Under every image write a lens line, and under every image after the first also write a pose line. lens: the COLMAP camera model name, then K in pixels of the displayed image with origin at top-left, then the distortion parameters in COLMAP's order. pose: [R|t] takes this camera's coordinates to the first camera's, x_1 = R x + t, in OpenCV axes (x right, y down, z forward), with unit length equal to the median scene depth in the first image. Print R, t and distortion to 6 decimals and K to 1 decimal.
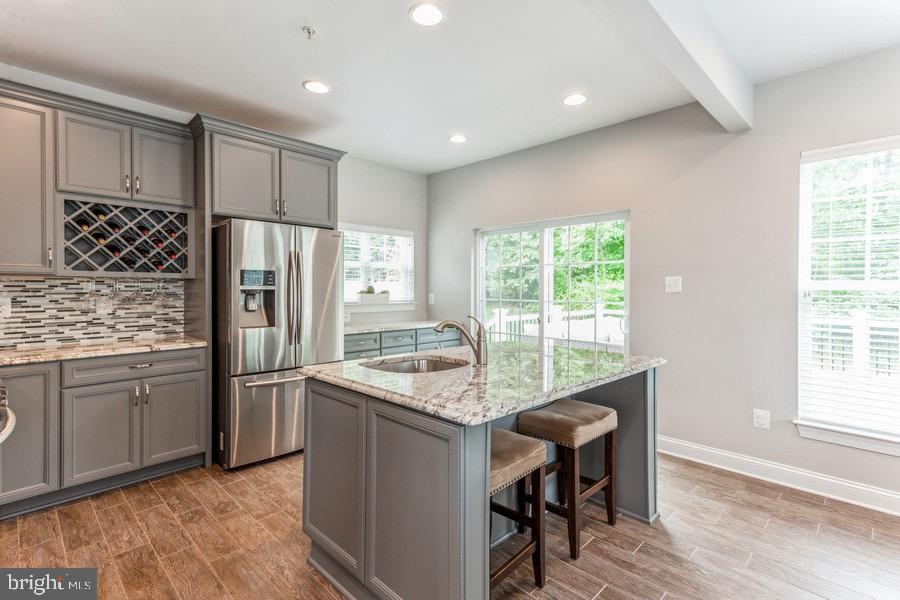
lens RADIAL K [[428.9, 0, 449.7], [0, 428.9, 291.5], [0, 0, 1]] dist [0.022870, 0.002383]
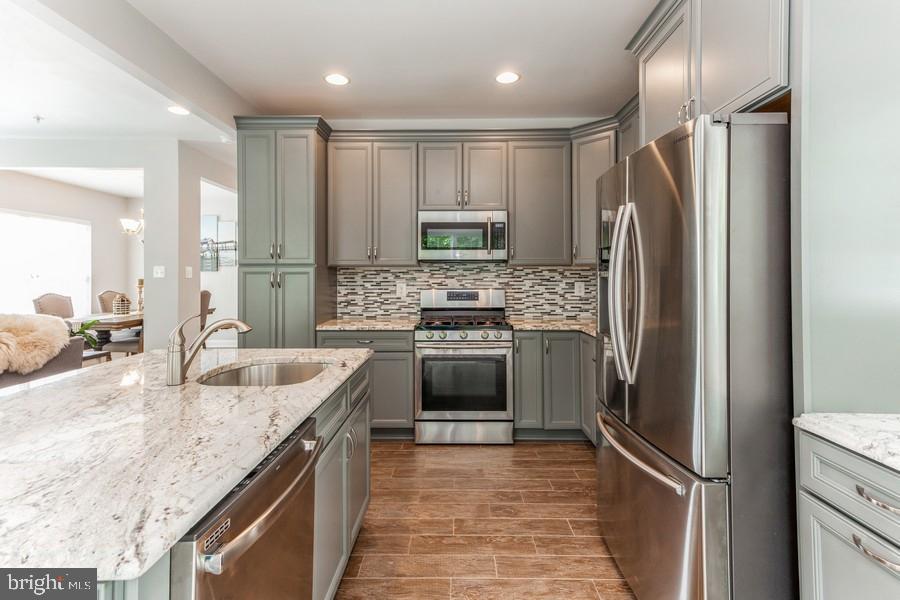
lens RADIAL K [[428.9, 0, 448.1], [0, 428.9, 273.8], [0, 0, 1]] dist [0.022870, 0.002383]
pose [[-0.719902, 0.002685, -0.694070, 0.154777], [0.002960, 0.999995, 0.000797, -0.010716], [0.694069, -0.001481, -0.719907, 1.134168]]
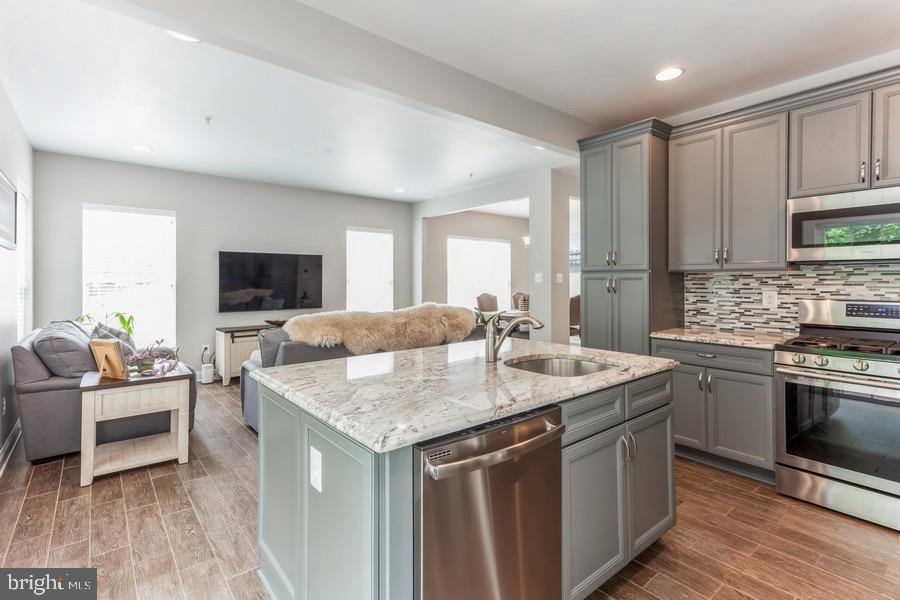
lens RADIAL K [[428.9, 0, 451.8], [0, 428.9, 280.7], [0, 0, 1]] dist [0.022870, 0.002383]
pose [[-0.995353, 0.004930, 0.096163, 0.045575], [0.005092, 0.999986, 0.001443, -0.012087], [-0.096155, 0.001926, -0.995365, 1.218340]]
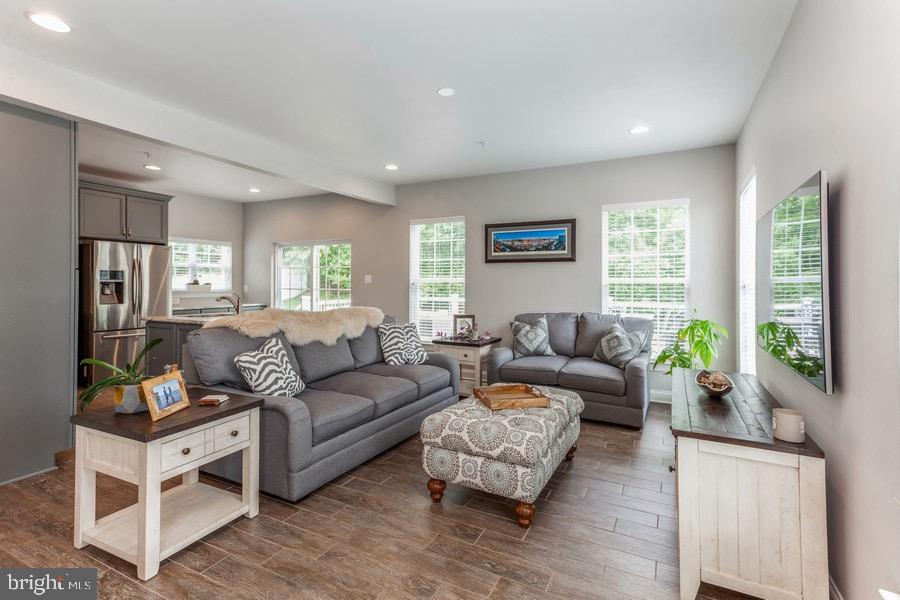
lens RADIAL K [[428.9, 0, 447.2], [0, 428.9, 282.3], [0, 0, 1]] dist [0.022870, 0.002383]
pose [[0.955840, 0.001771, 0.293884, 0.281144], [0.000010, 0.999982, -0.006059, 0.007518], [-0.293889, 0.005794, 0.955822, -0.915985]]
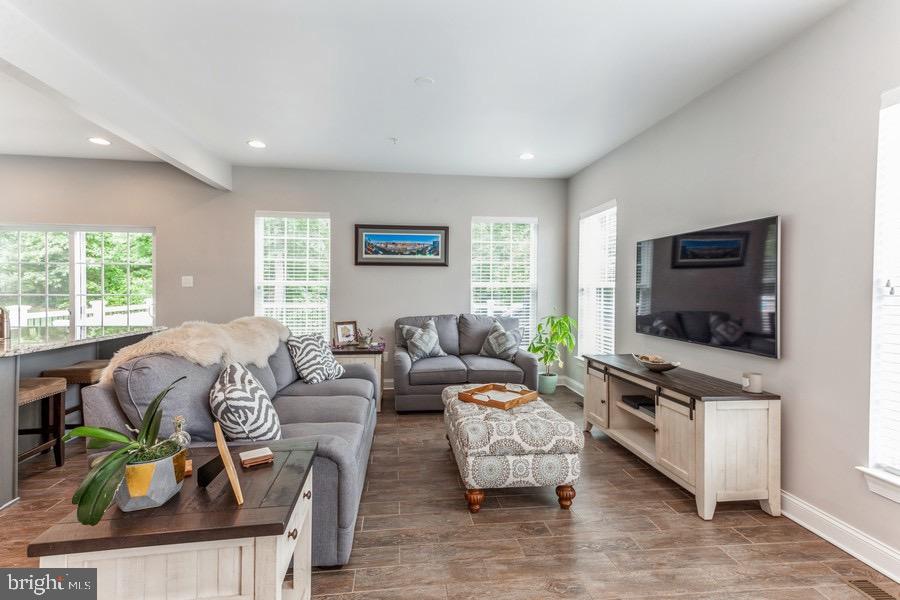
lens RADIAL K [[428.9, 0, 448.3], [0, 428.9, 294.9], [0, 0, 1]] dist [0.022870, 0.002383]
pose [[0.620932, -0.012875, 0.783759, -0.091717], [0.000314, 0.999869, 0.016176, 0.005429], [-0.783864, -0.009799, 0.620855, -0.618782]]
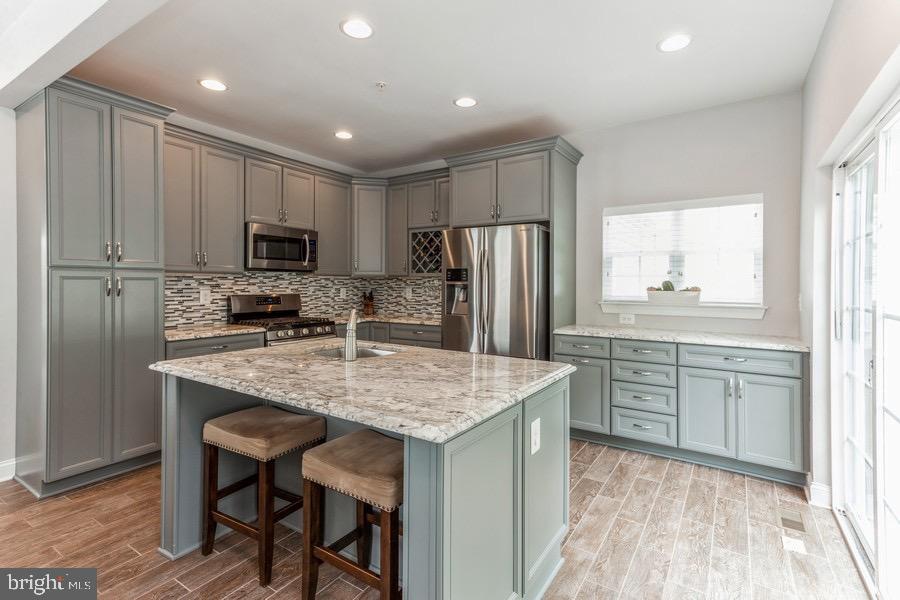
lens RADIAL K [[428.9, 0, 450.2], [0, 428.9, 288.8], [0, 0, 1]] dist [0.022870, 0.002383]
pose [[0.192988, 0.015491, -0.981079, 0.668570], [-0.006823, 0.999872, 0.014446, -0.009235], [0.981177, 0.003906, 0.193069, 0.649344]]
